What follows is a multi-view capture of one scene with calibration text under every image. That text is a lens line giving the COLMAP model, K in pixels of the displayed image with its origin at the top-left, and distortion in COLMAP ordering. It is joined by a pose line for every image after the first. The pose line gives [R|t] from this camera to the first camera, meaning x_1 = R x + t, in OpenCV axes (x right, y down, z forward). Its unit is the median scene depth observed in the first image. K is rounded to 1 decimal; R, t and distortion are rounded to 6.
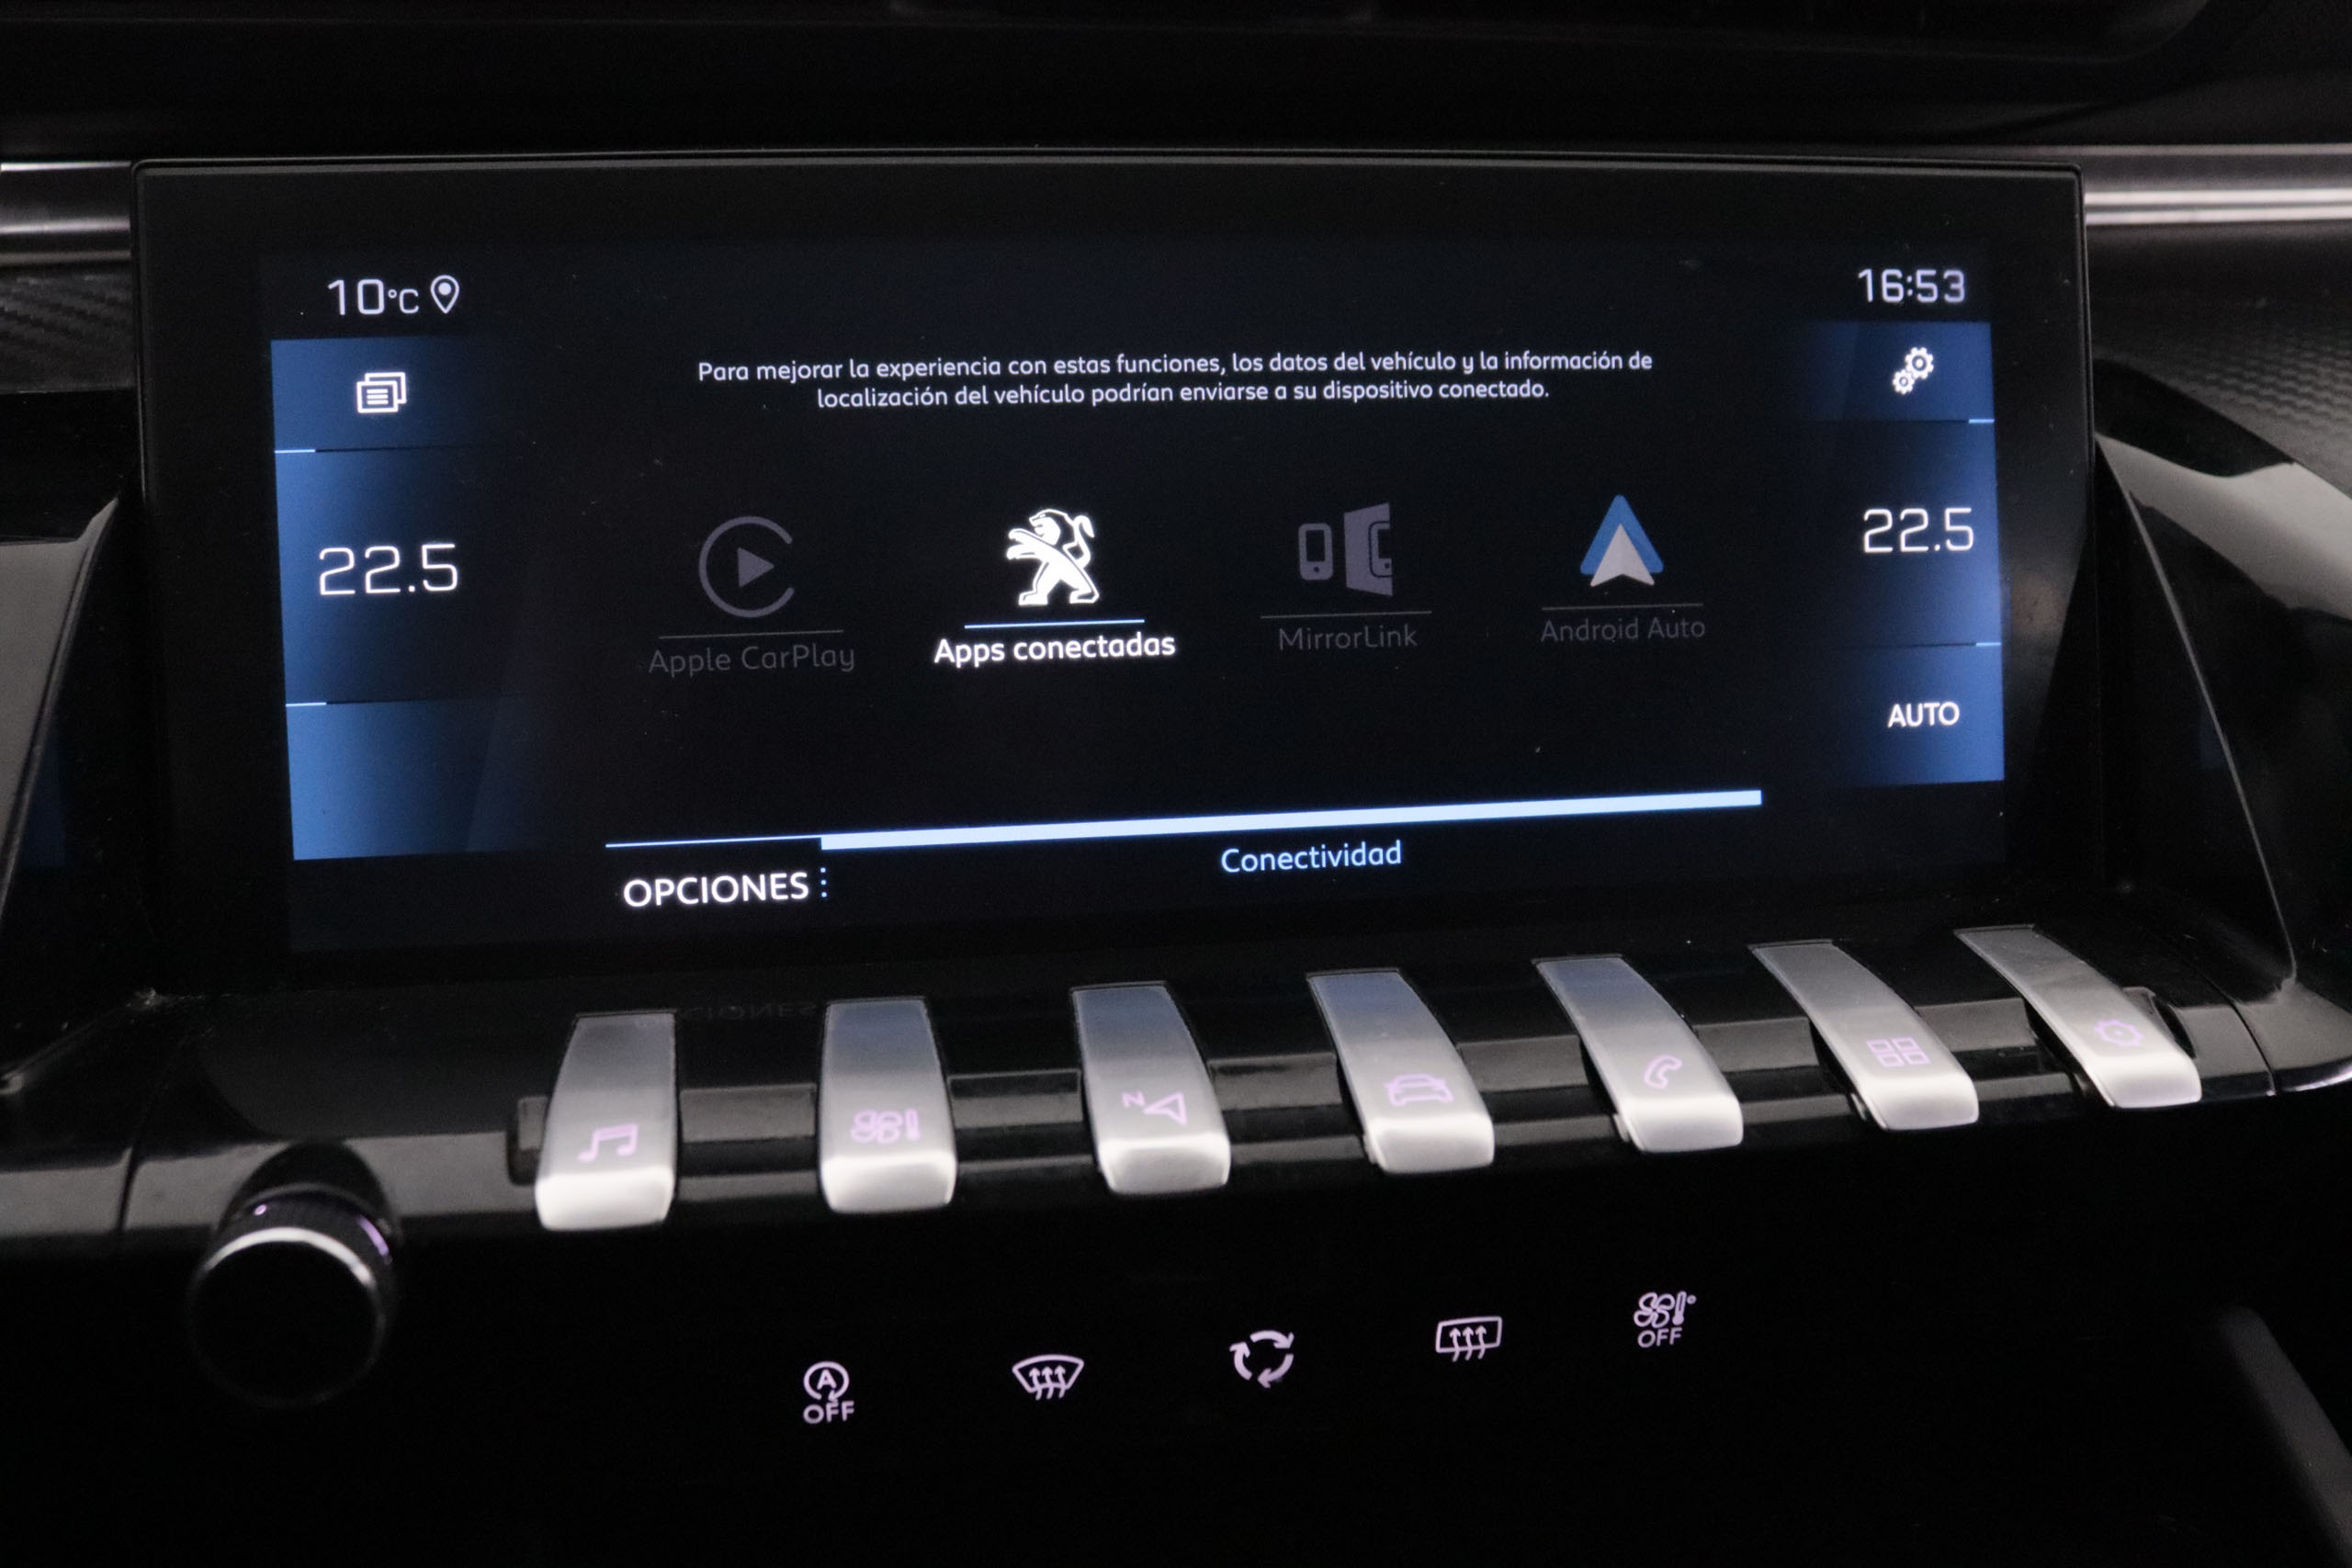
lens RADIAL K [[2214.2, 0, 1176.0], [0, 2214.2, 784.0], [0, 0, 1]] dist [-0.110447, -0.000341]
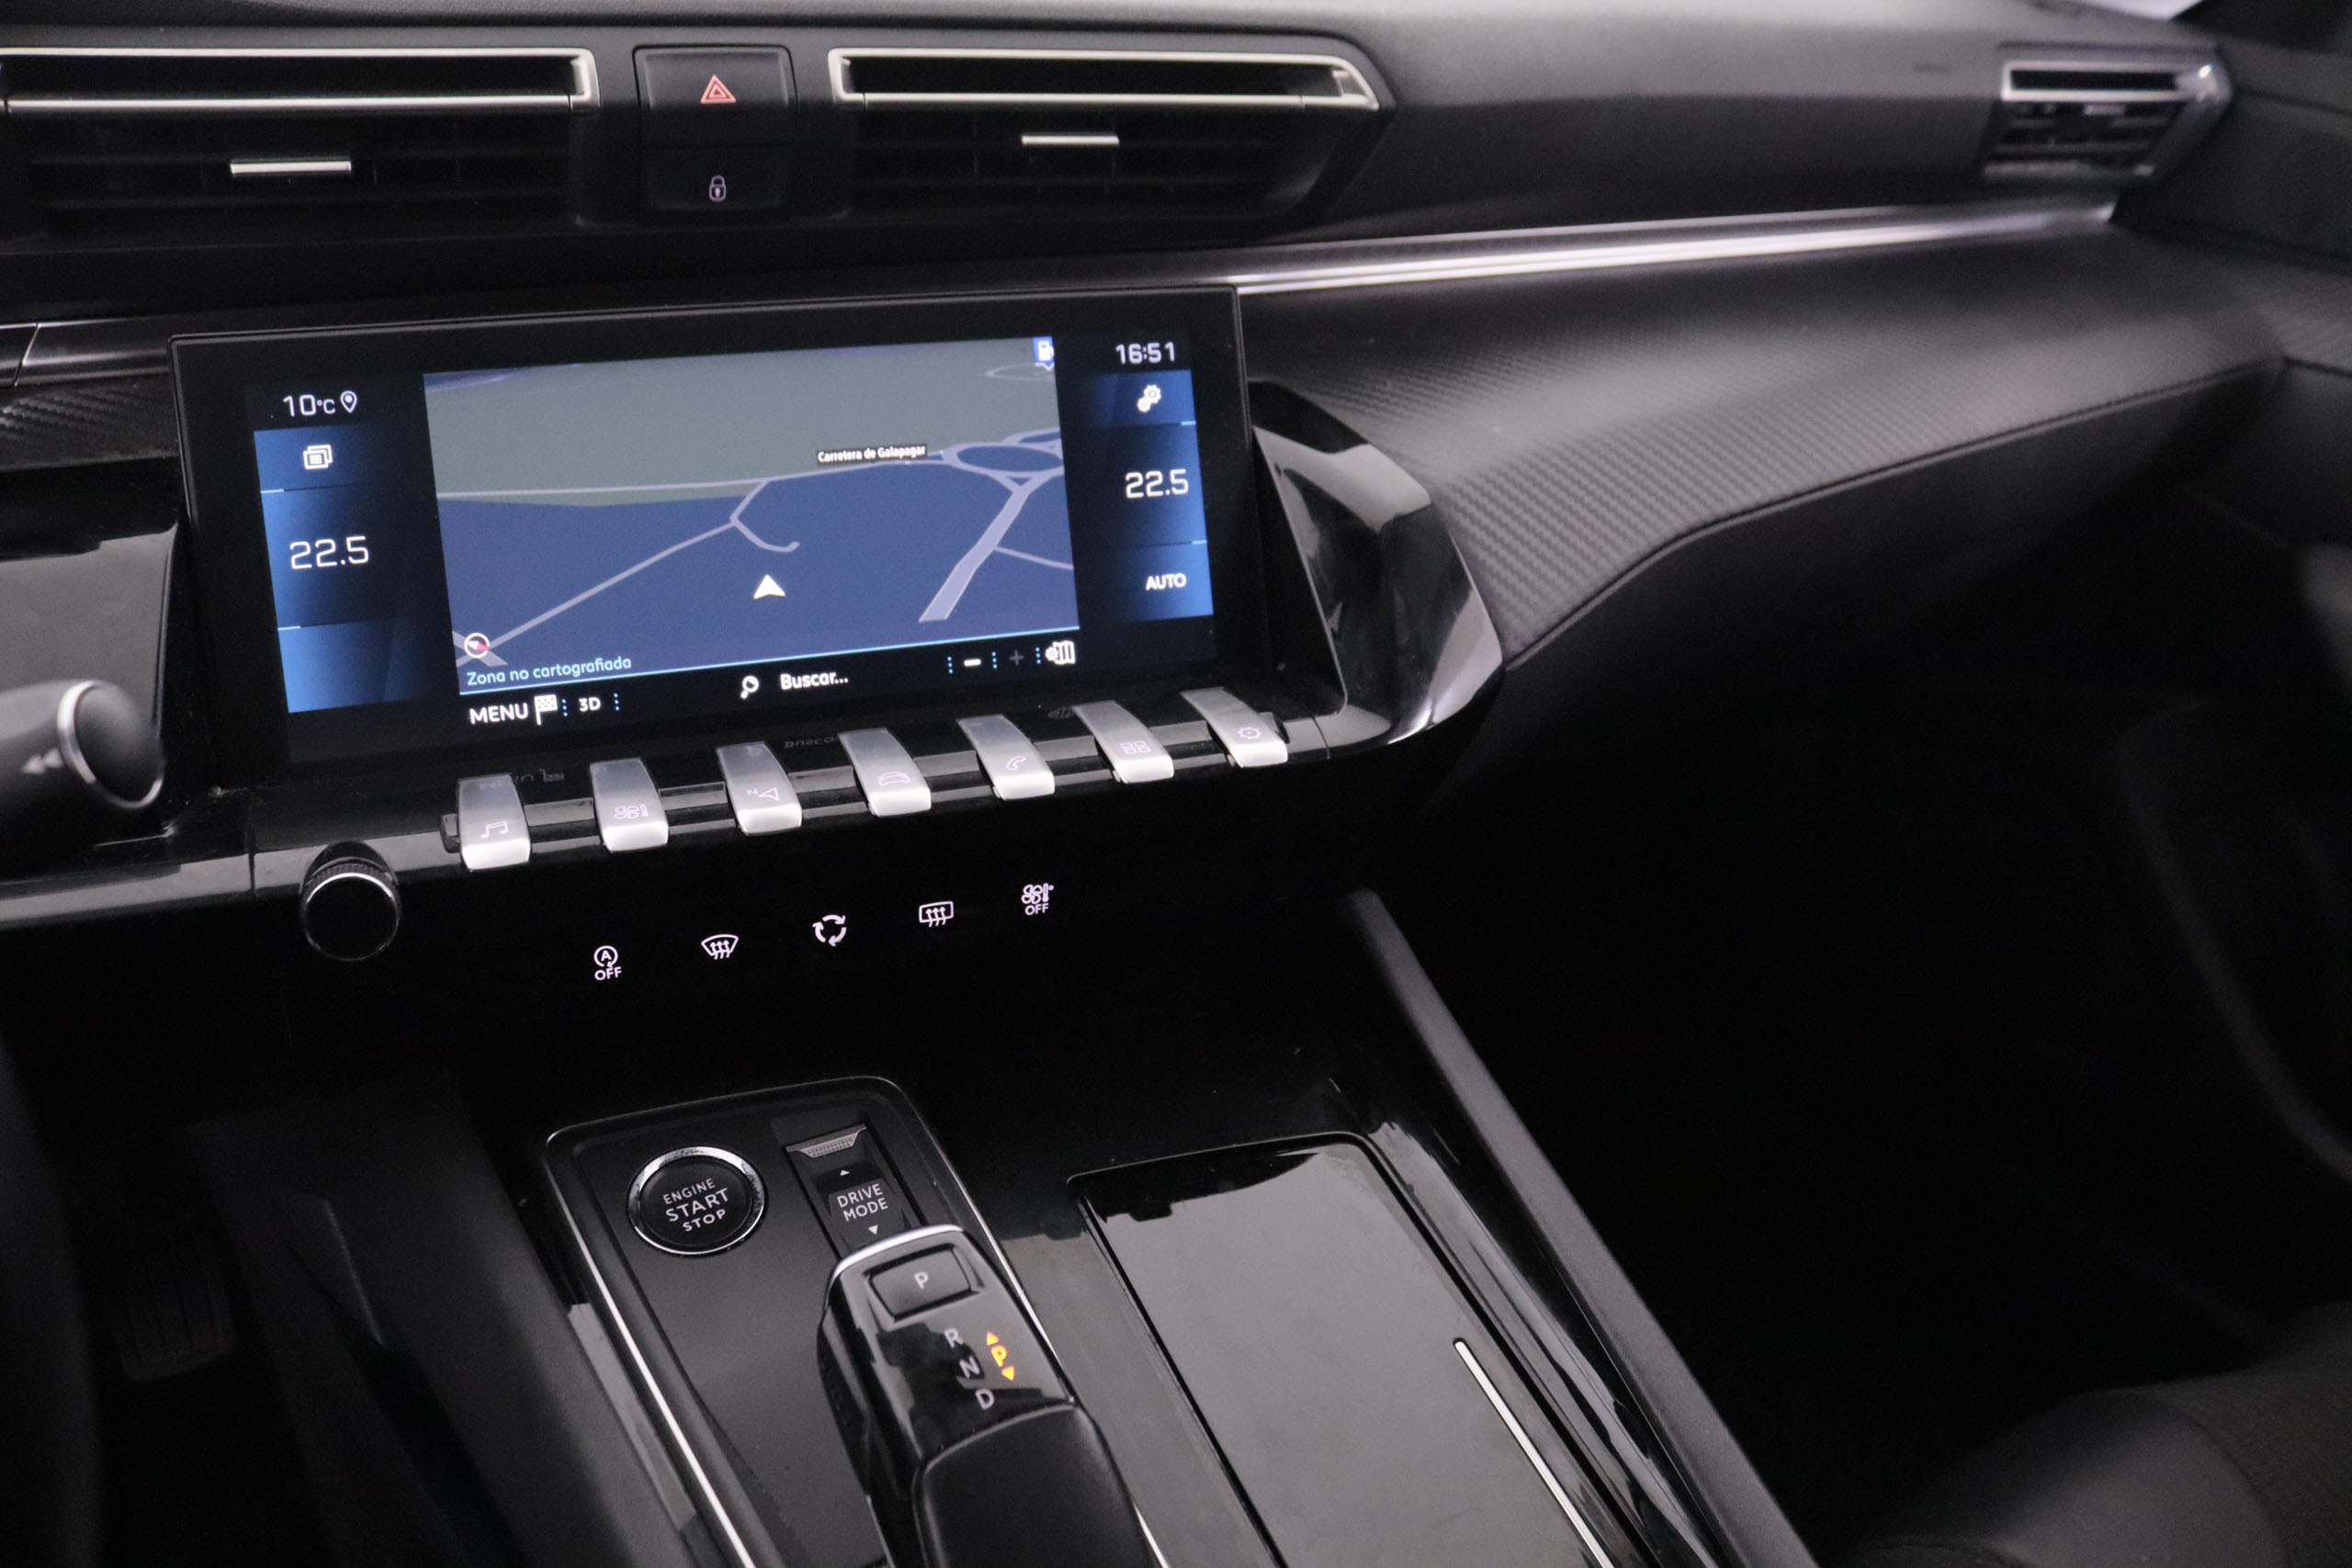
lens RADIAL K [[2009.8, 0, 1238.8], [0, 2009.8, 780.4], [0, 0, 1]] dist [-0.173743, 0.105445]
pose [[0.972294, -0.075359, 0.221279, 0.010207], [0.064987, 0.996435, 0.053798, 0.056050], [-0.224545, -0.037927, 0.973725, -0.786305]]
